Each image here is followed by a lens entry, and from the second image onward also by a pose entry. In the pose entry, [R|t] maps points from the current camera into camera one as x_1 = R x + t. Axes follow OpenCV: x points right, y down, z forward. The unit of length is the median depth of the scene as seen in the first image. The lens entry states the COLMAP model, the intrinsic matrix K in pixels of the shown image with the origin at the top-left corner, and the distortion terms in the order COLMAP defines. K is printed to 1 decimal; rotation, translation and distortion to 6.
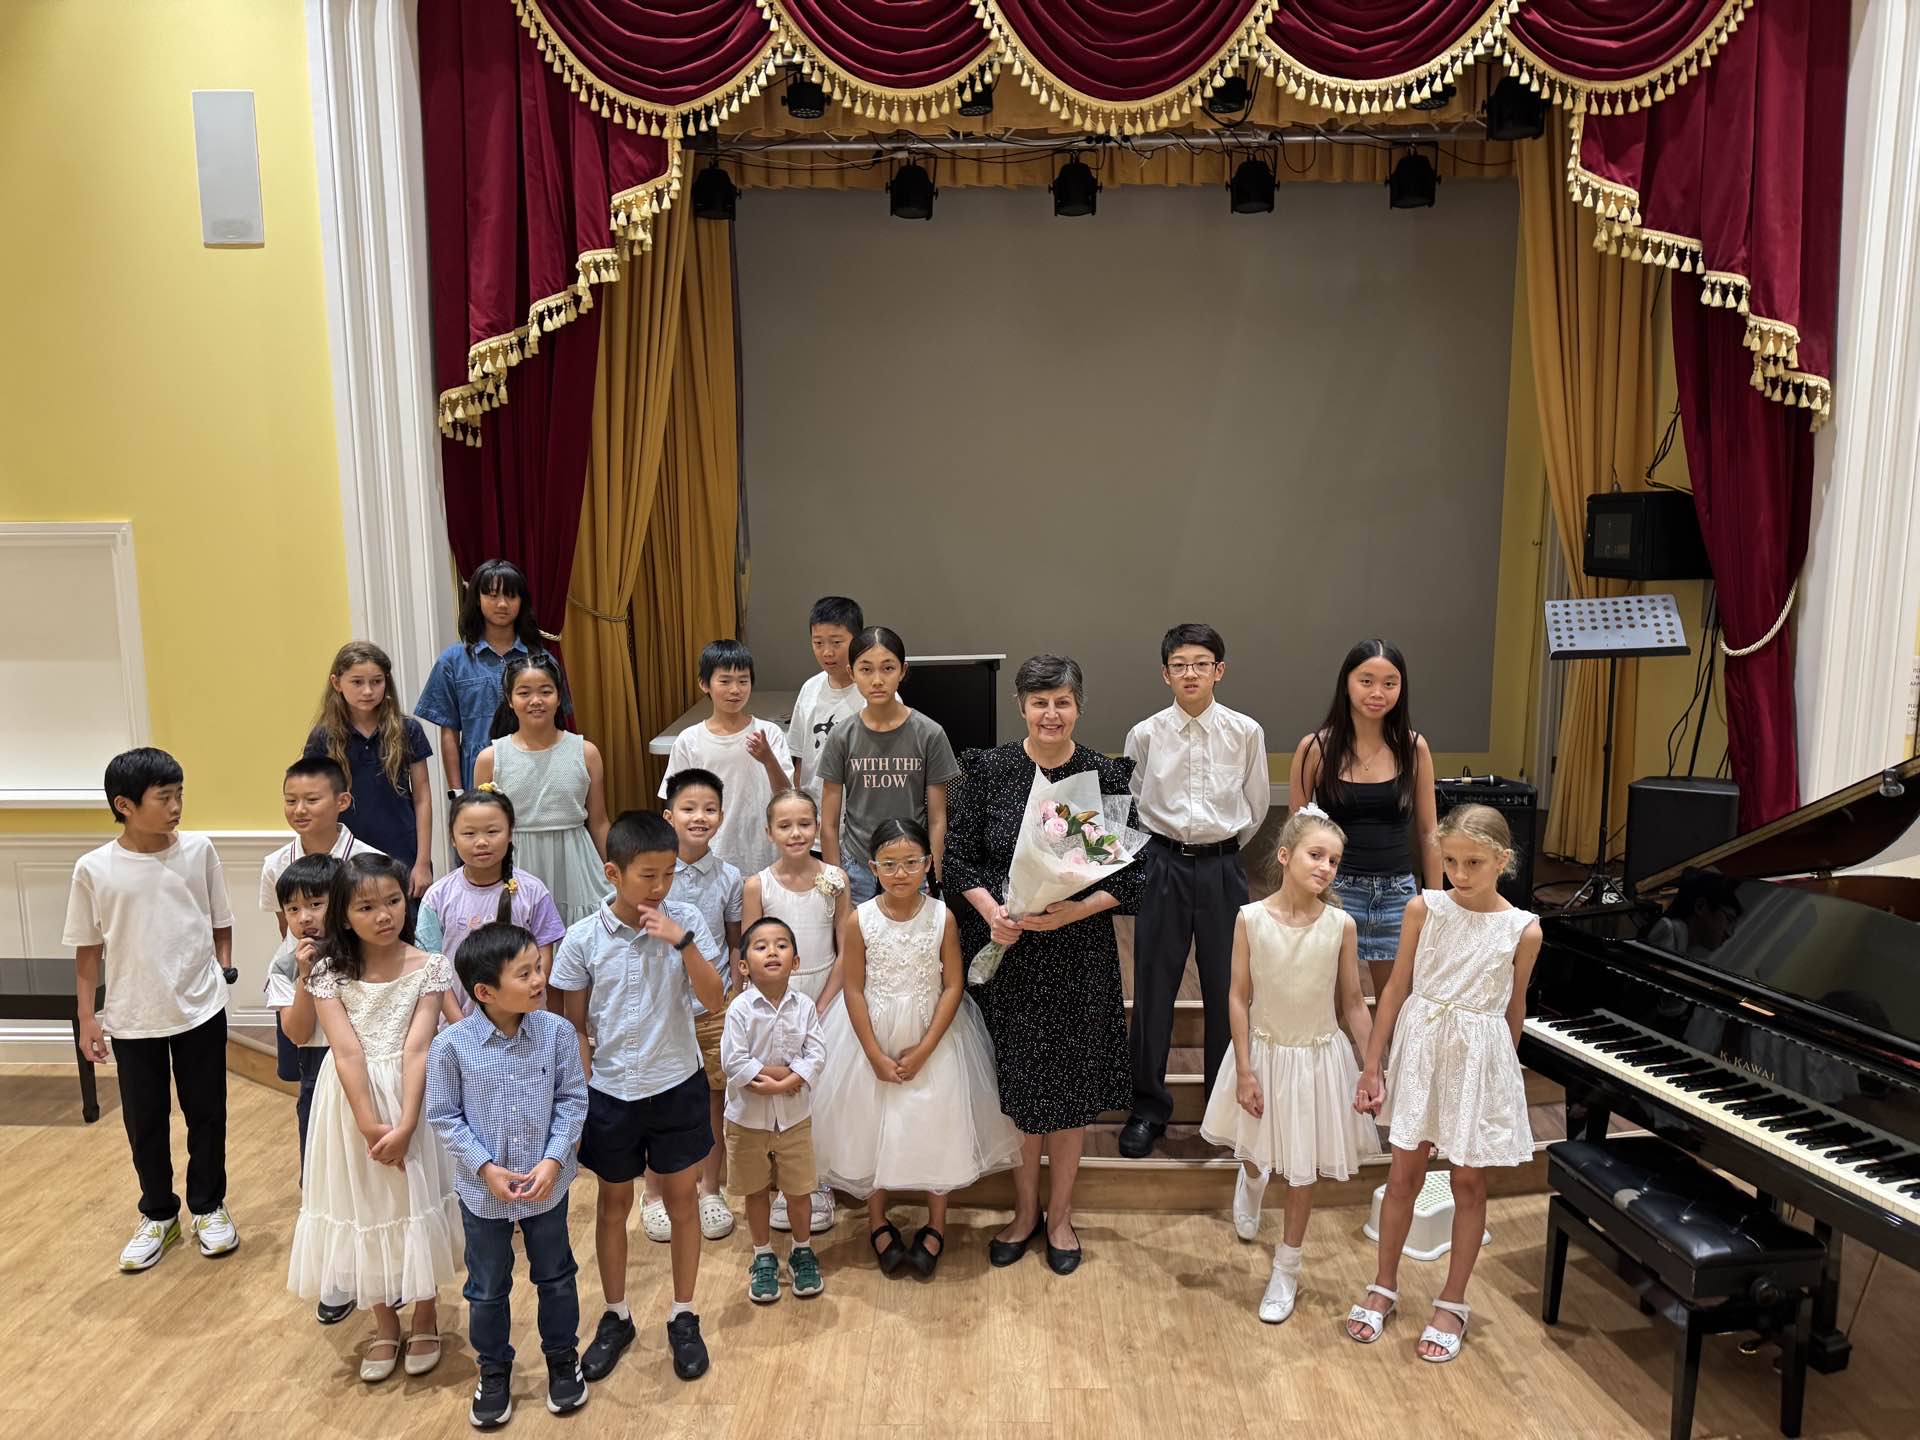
lens RADIAL K [[1335.6, 0, 969.4], [0, 1335.6, 725.6], [0, 0, 1]] dist [0.078045, -0.101954]
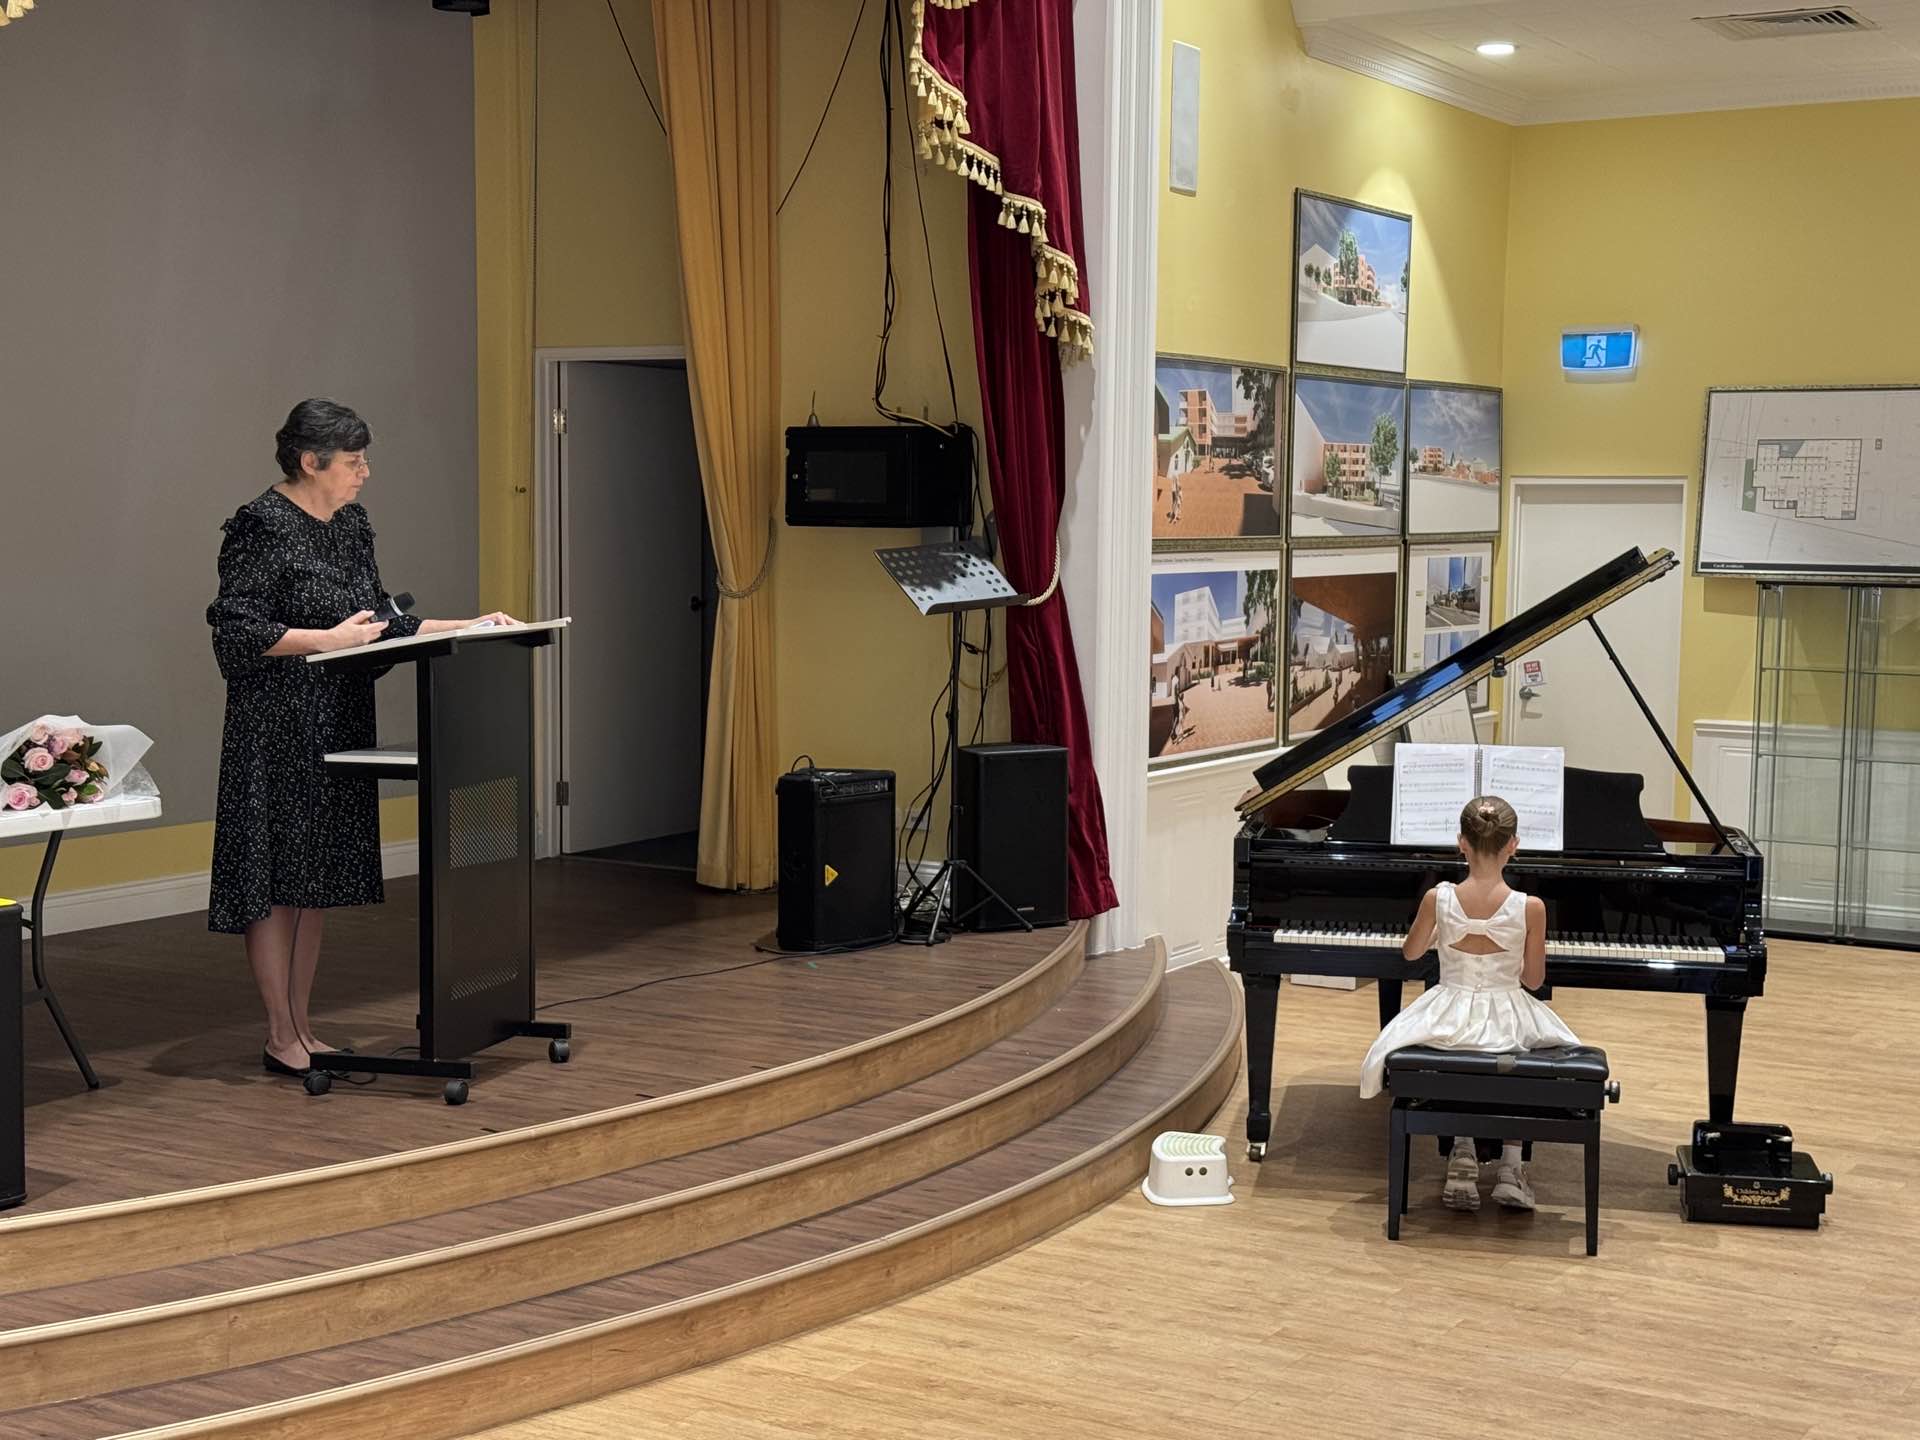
lens RADIAL K [[2703.6, 0, 967.9], [0, 2703.6, 745.5], [0, 0, 1]] dist [0.136753, 0.000000]
pose [[0.497960, -0.067847, 0.864542, -1.114490], [0.114201, 0.993383, 0.012181, 0.017204], [-0.859648, 0.092666, 0.502413, 0.116128]]
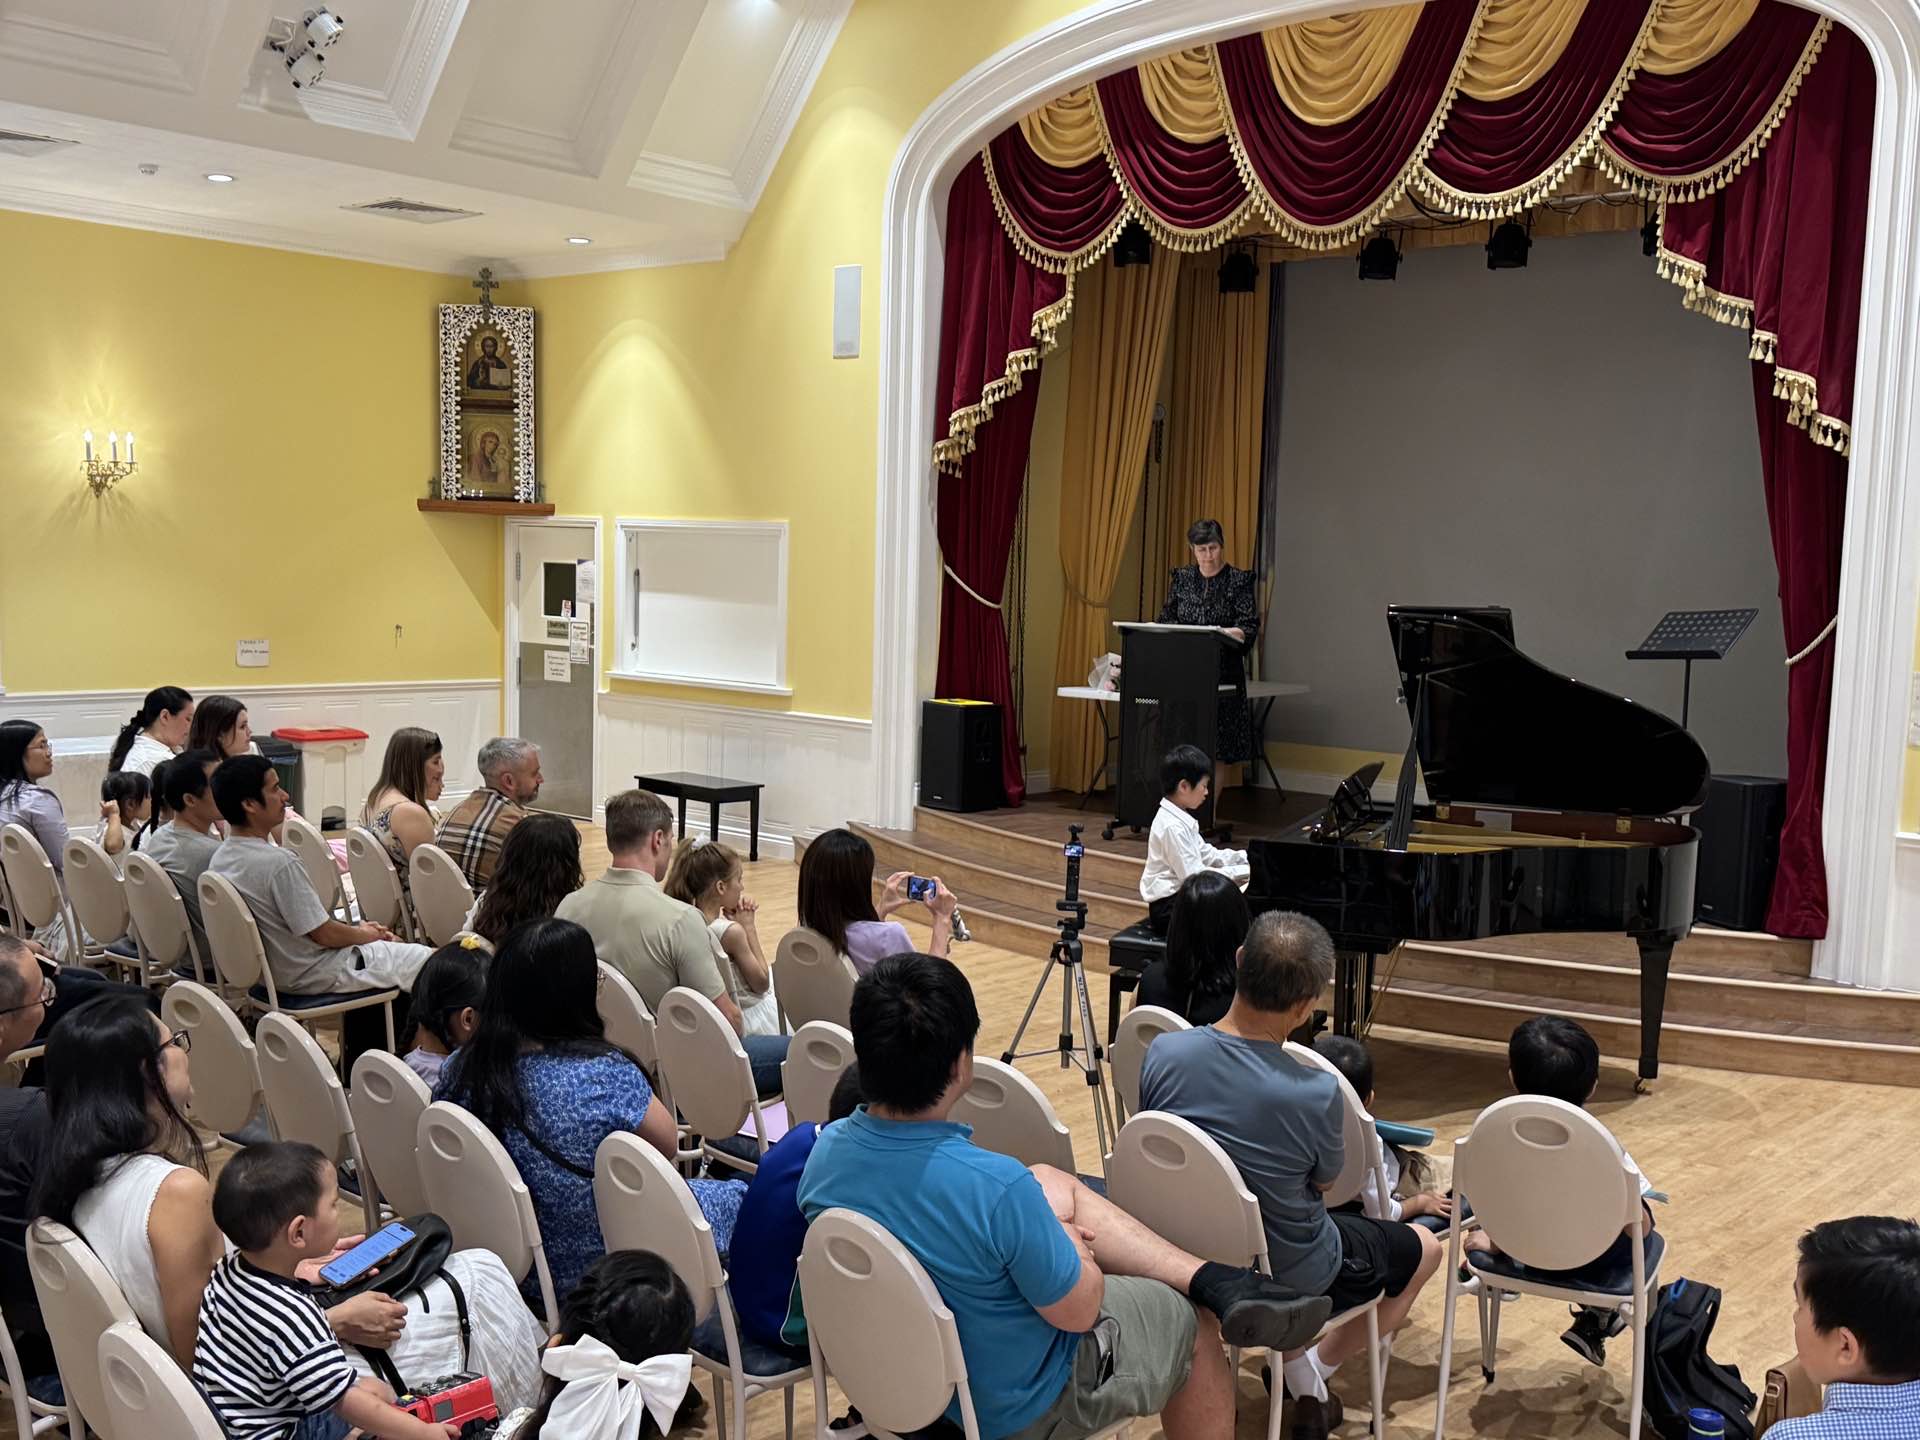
lens RADIAL K [[1959.2, 0, 966.9], [0, 1959.2, 759.3], [0, 0, 1]] dist [0.068895, 0.000000]
pose [[0.754203, 0.096172, -0.649560, 1.167967], [-0.129994, 0.991506, -0.004136, 0.123433], [0.643645, 0.087558, 0.760299, -0.685215]]
